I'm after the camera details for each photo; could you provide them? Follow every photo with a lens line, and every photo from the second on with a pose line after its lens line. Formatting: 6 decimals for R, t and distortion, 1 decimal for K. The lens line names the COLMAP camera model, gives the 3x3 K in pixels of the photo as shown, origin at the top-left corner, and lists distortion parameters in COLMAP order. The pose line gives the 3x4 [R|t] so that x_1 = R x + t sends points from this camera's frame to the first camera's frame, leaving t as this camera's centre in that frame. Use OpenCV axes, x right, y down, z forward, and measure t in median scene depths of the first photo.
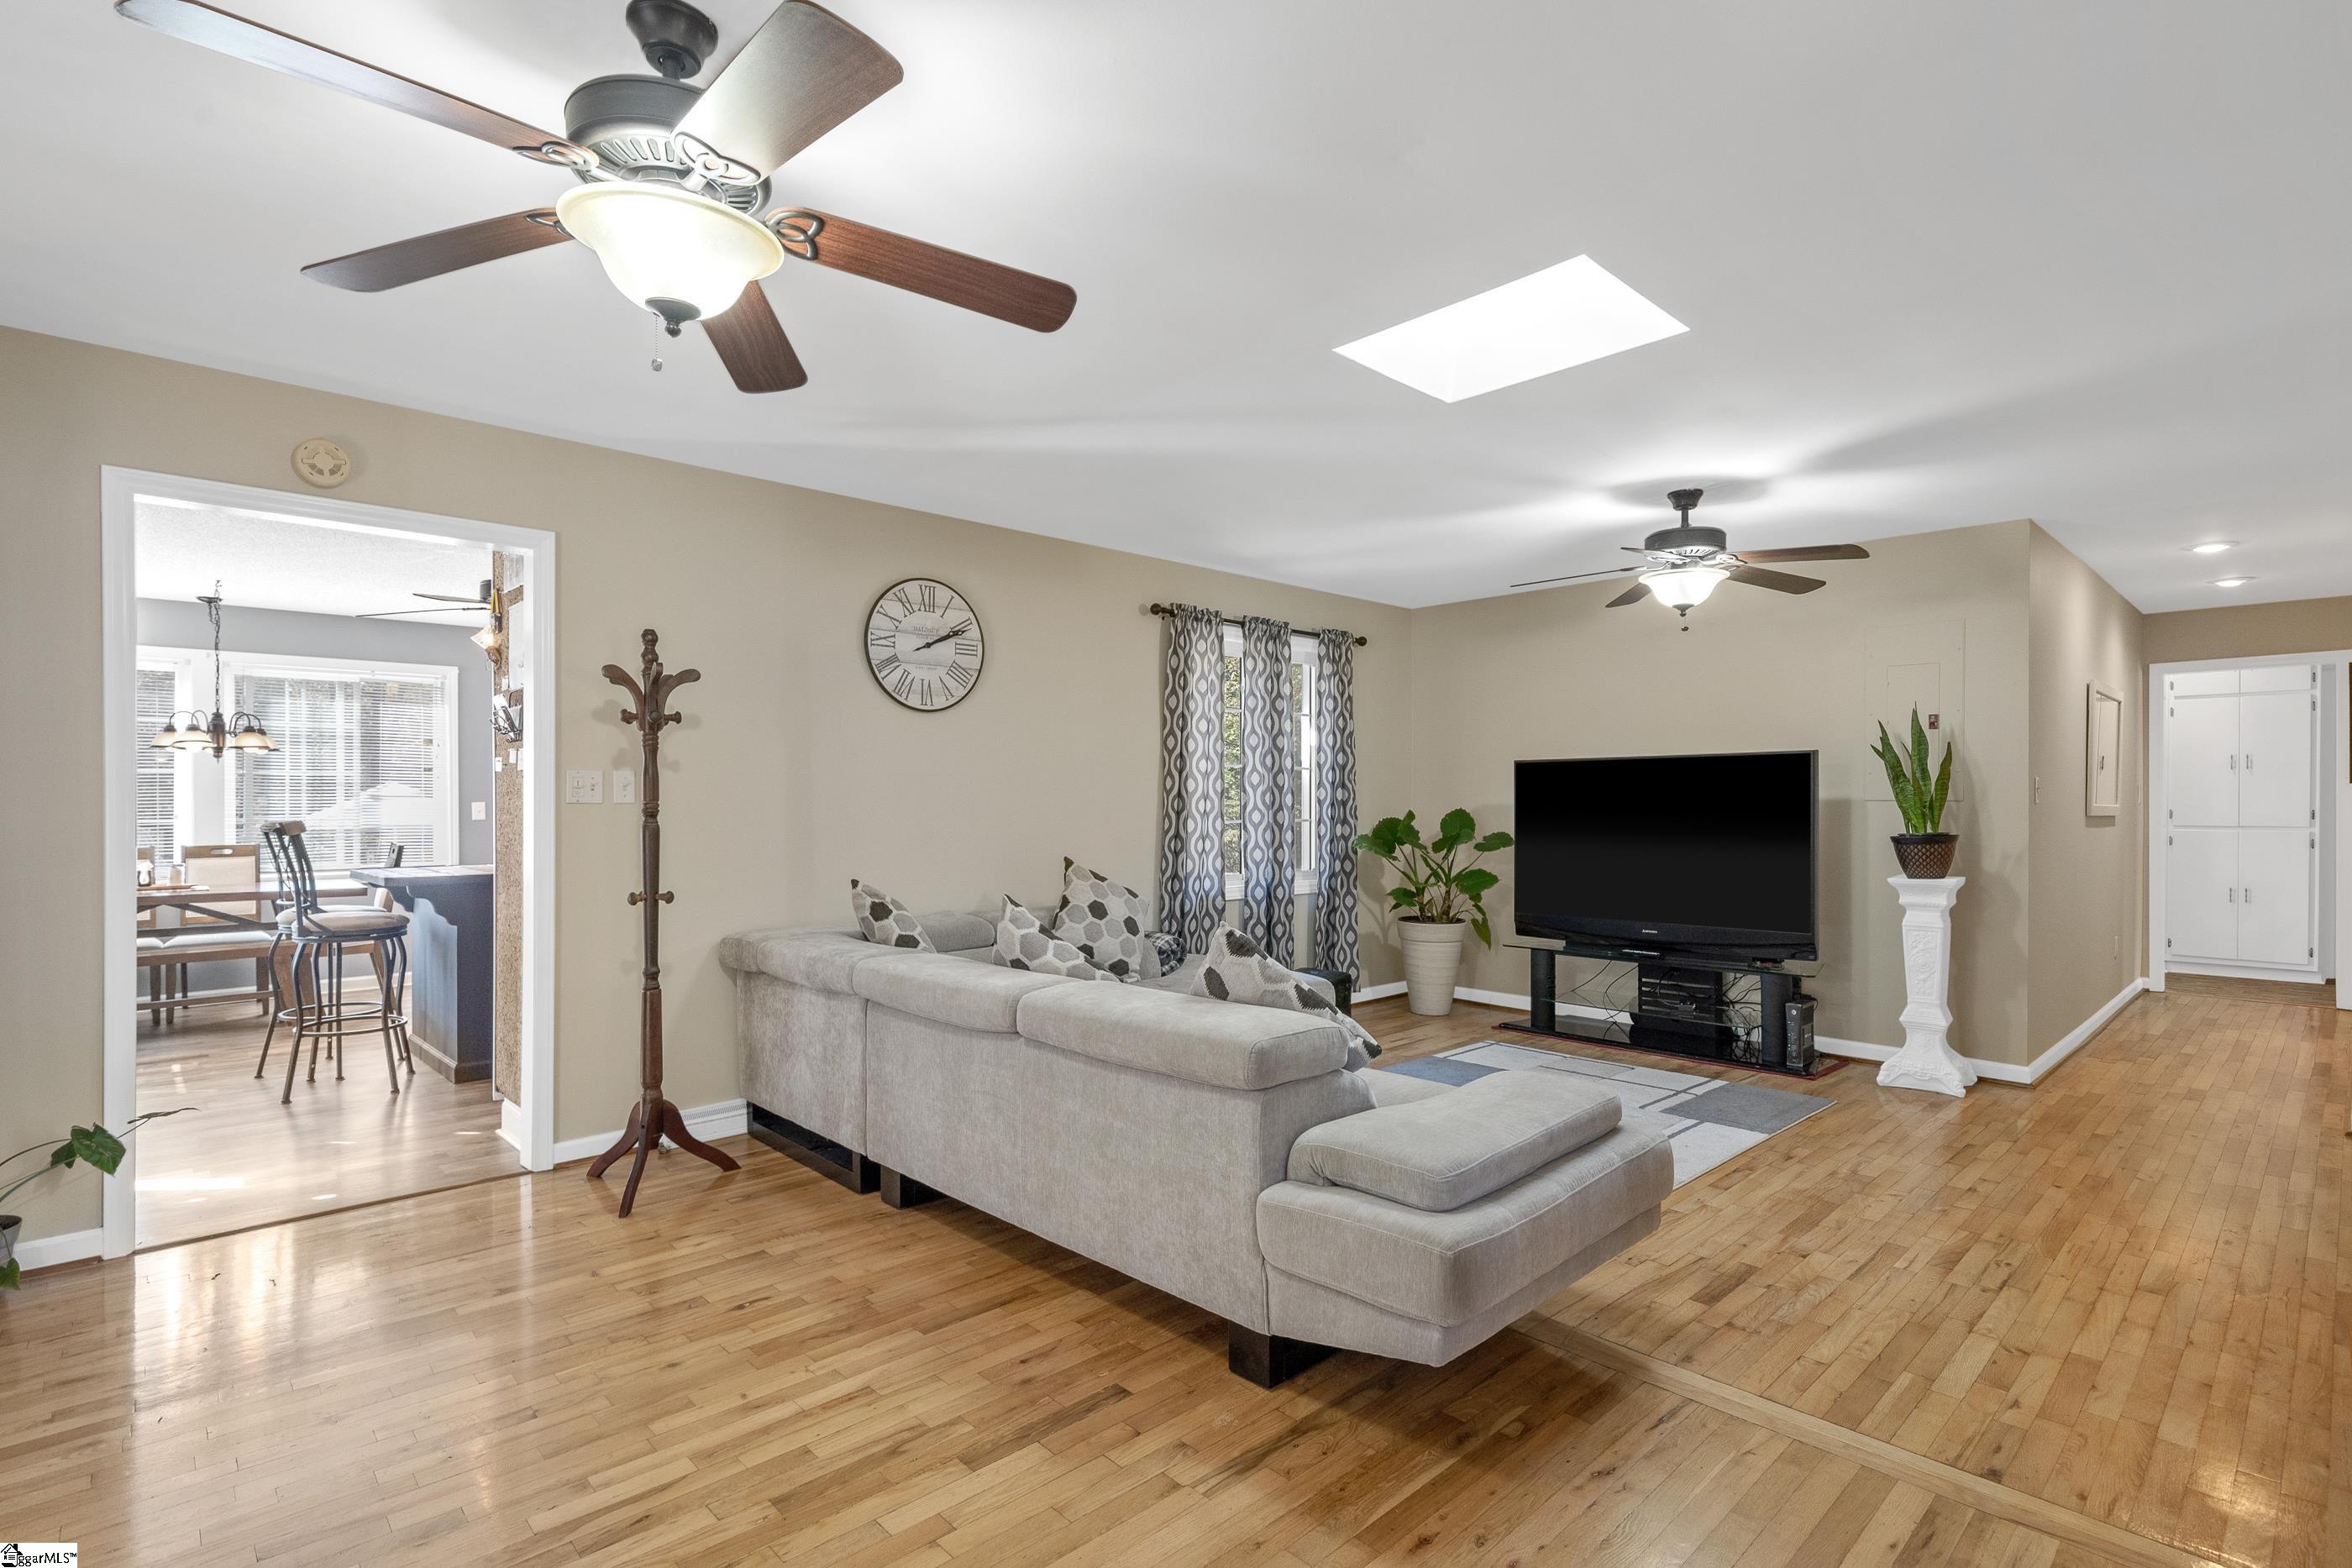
lens RADIAL K [[1107.2, 0, 1202.5], [0, 1107.2, 796.9], [0, 0, 1]] dist [-0.004065, 0.001246]
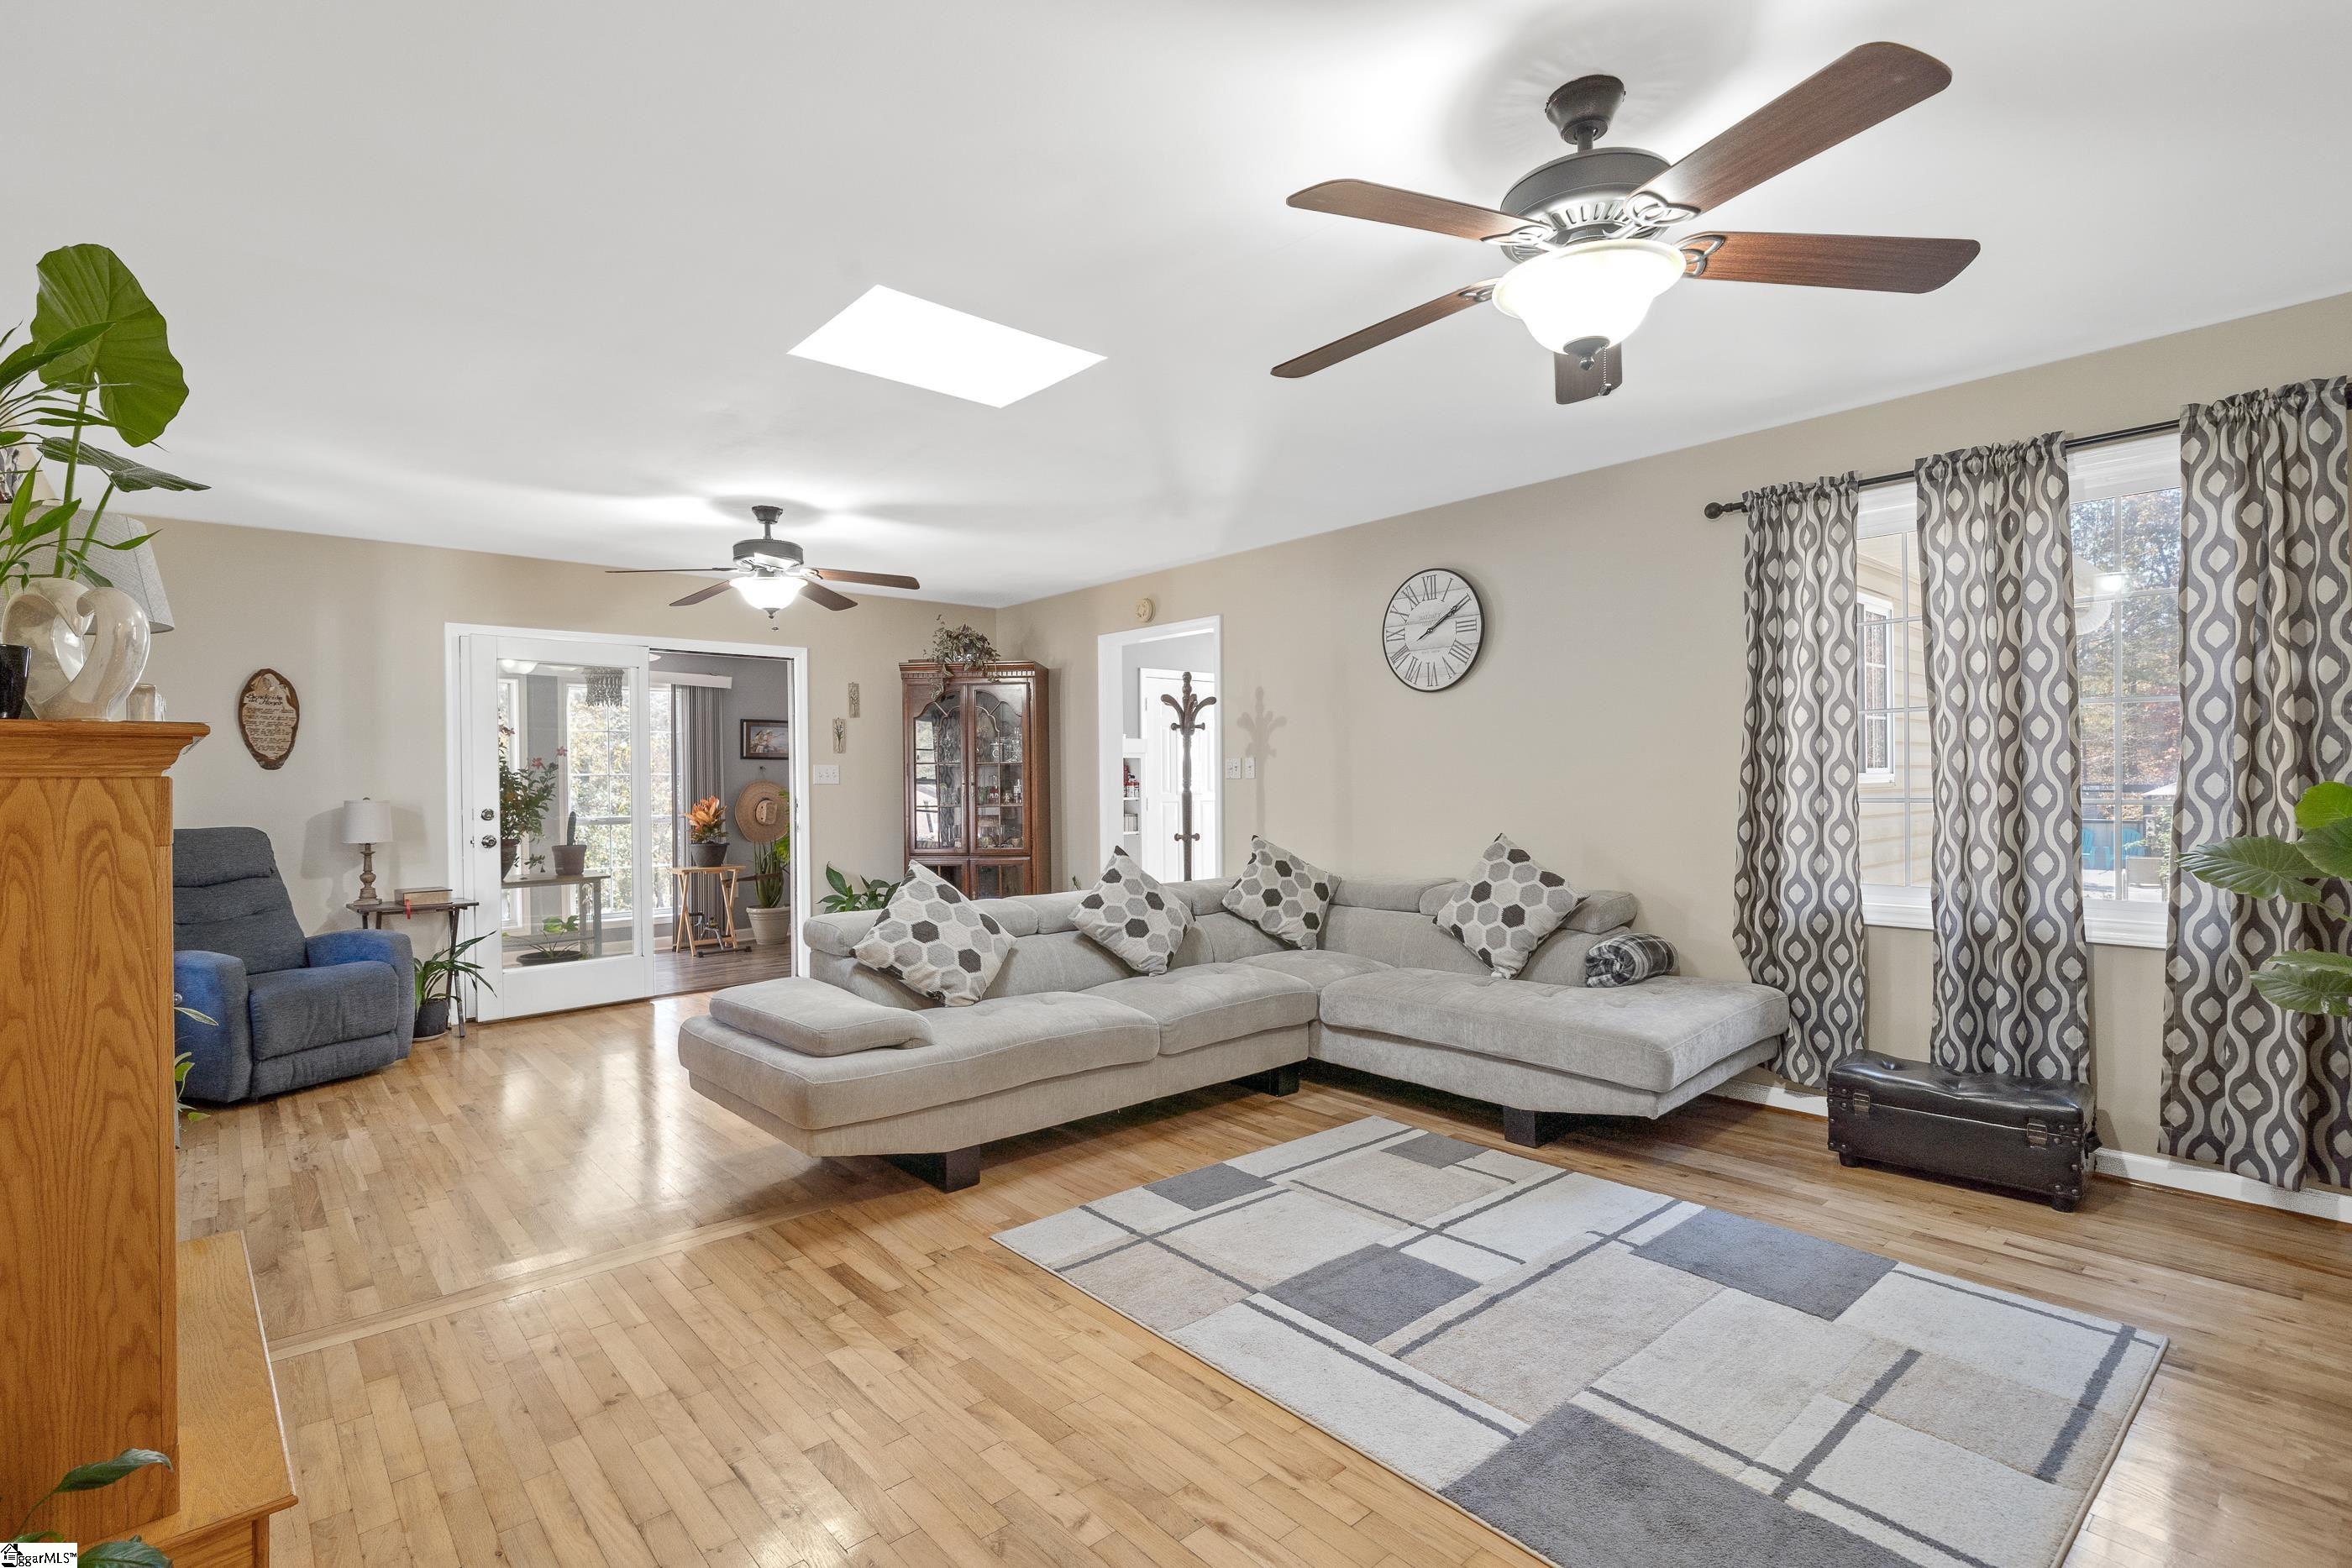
lens RADIAL K [[1107.2, 0, 1158.7], [0, 1107.2, 783.0], [0, 0, 1]] dist [-0.004065, 0.001246]
pose [[-0.056133, 0.004374, -0.998414, 1.031681], [0.017209, 0.999846, 0.003412, 0.004578], [0.998275, -0.016990, -0.056200, 0.963496]]
